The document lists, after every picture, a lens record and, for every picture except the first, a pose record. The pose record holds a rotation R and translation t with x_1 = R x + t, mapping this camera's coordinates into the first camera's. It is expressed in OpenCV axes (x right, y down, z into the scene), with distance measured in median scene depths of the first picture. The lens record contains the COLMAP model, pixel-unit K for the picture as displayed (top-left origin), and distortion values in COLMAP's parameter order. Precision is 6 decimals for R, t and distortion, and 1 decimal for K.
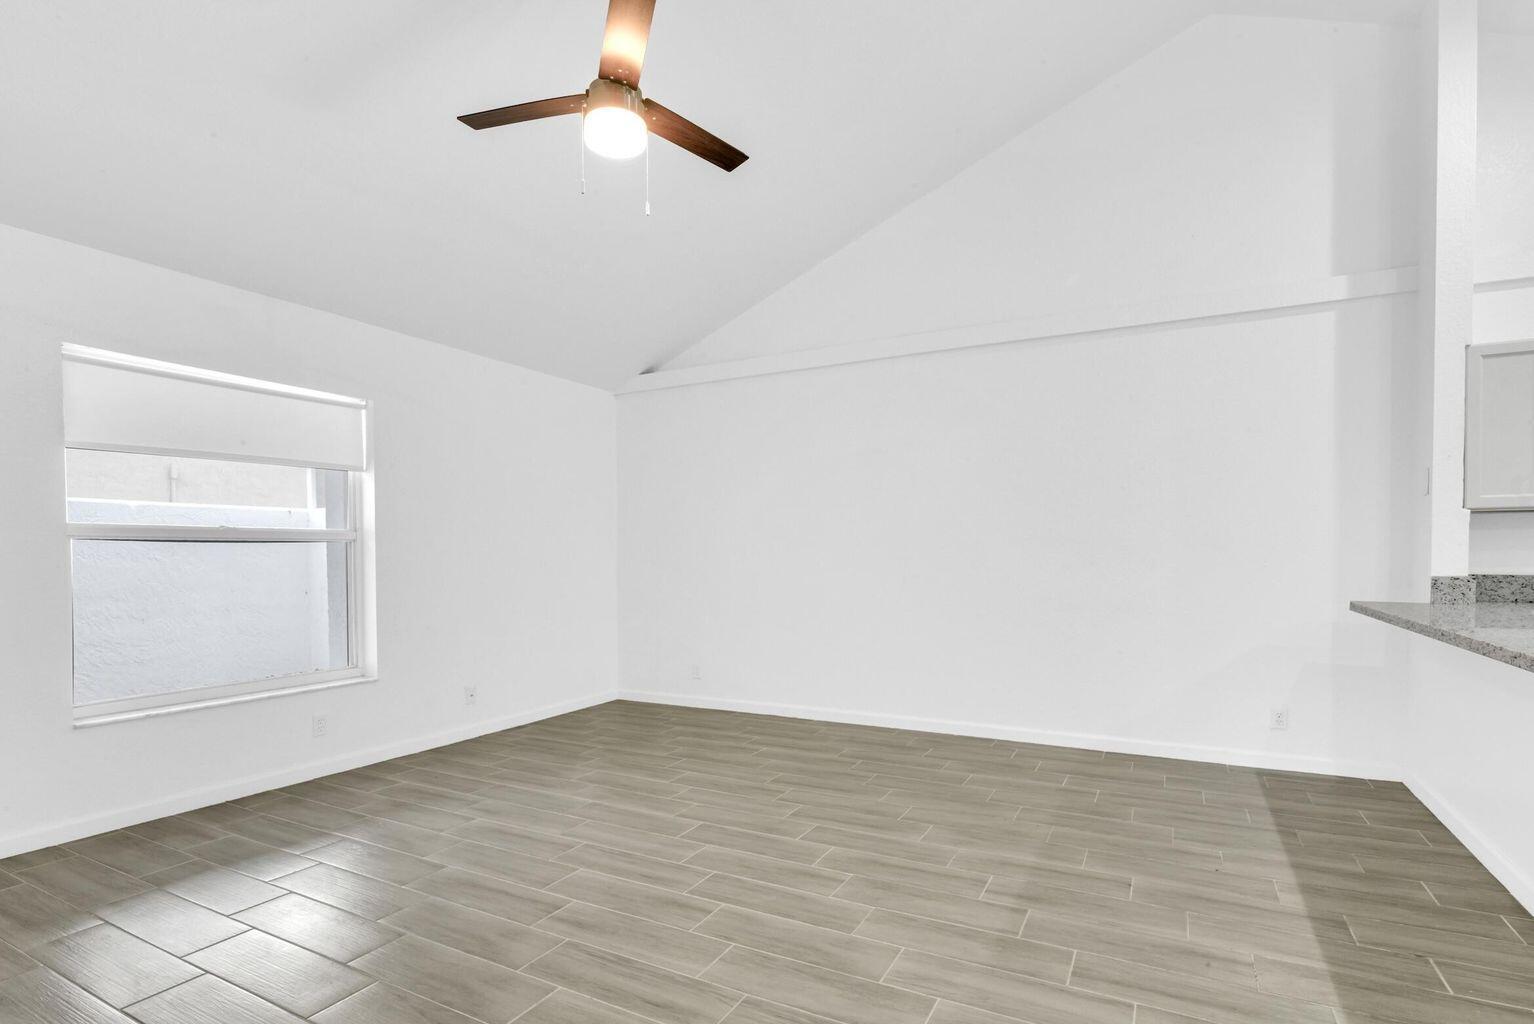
lens RADIAL K [[745.6, 0, 753.0], [0, 745.6, 569.7], [0, 0, 1]] dist [-0.022113, -0.000041]
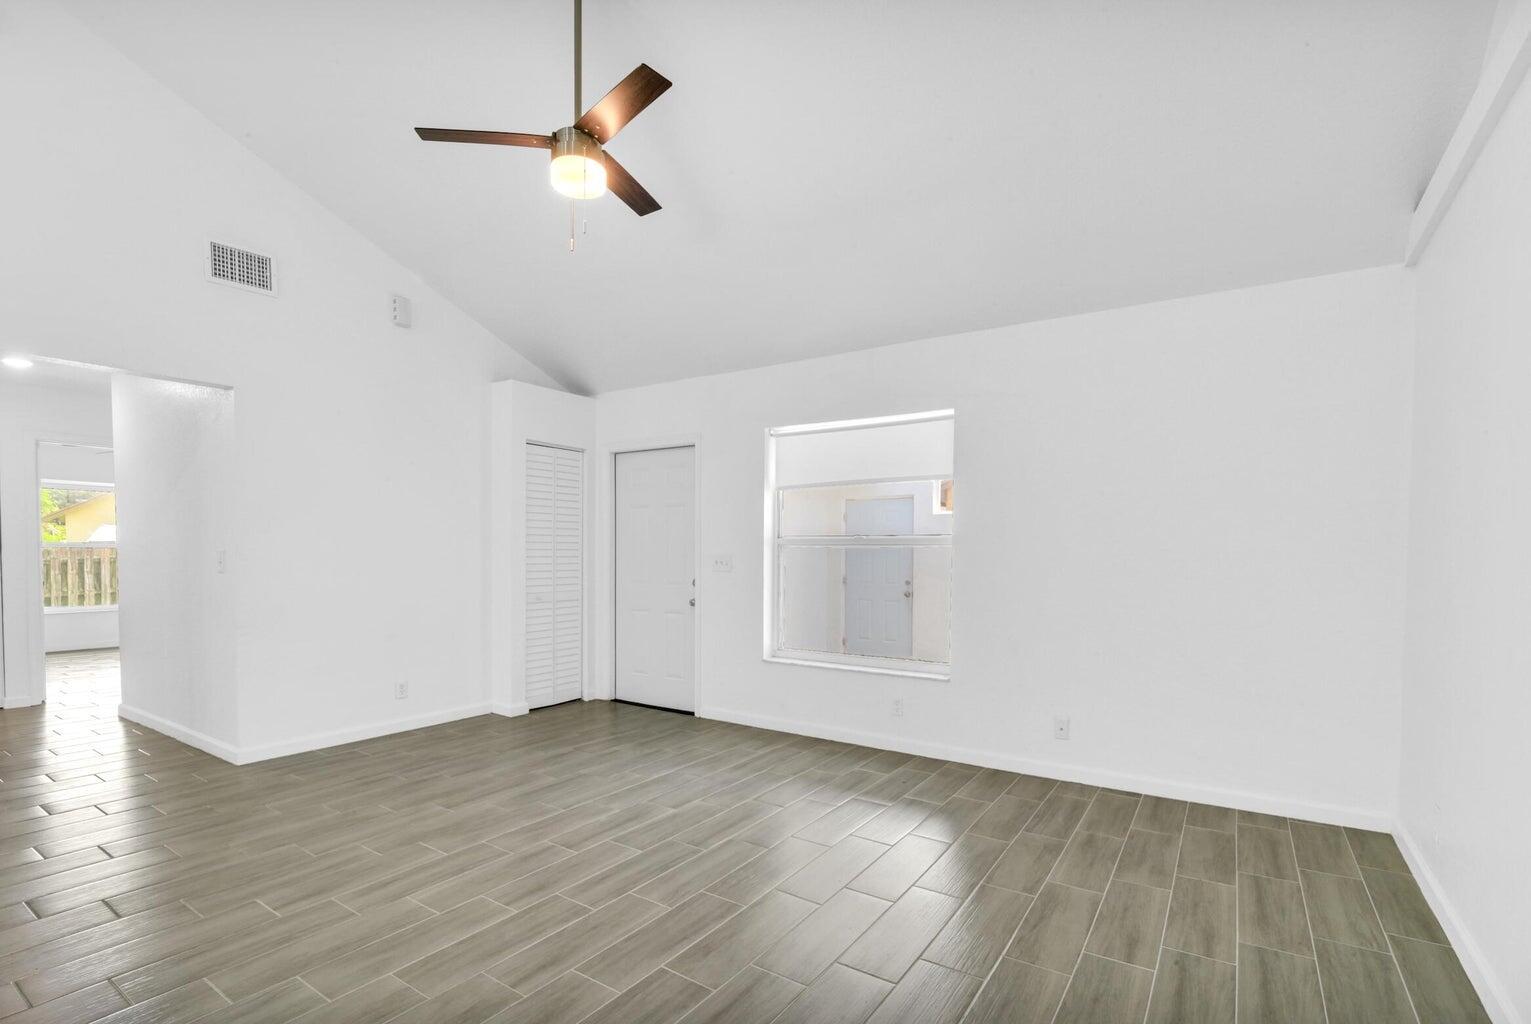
lens RADIAL K [[751.6, 0, 759.2], [0, 751.6, 546.7], [0, 0, 1]] dist [-0.002951, -0.000367]
pose [[-0.095747, -0.002026, -0.995404, 0.909340], [-0.026741, 0.999642, 0.000537, -0.048001], [0.995046, 0.026670, -0.095767, 1.365623]]
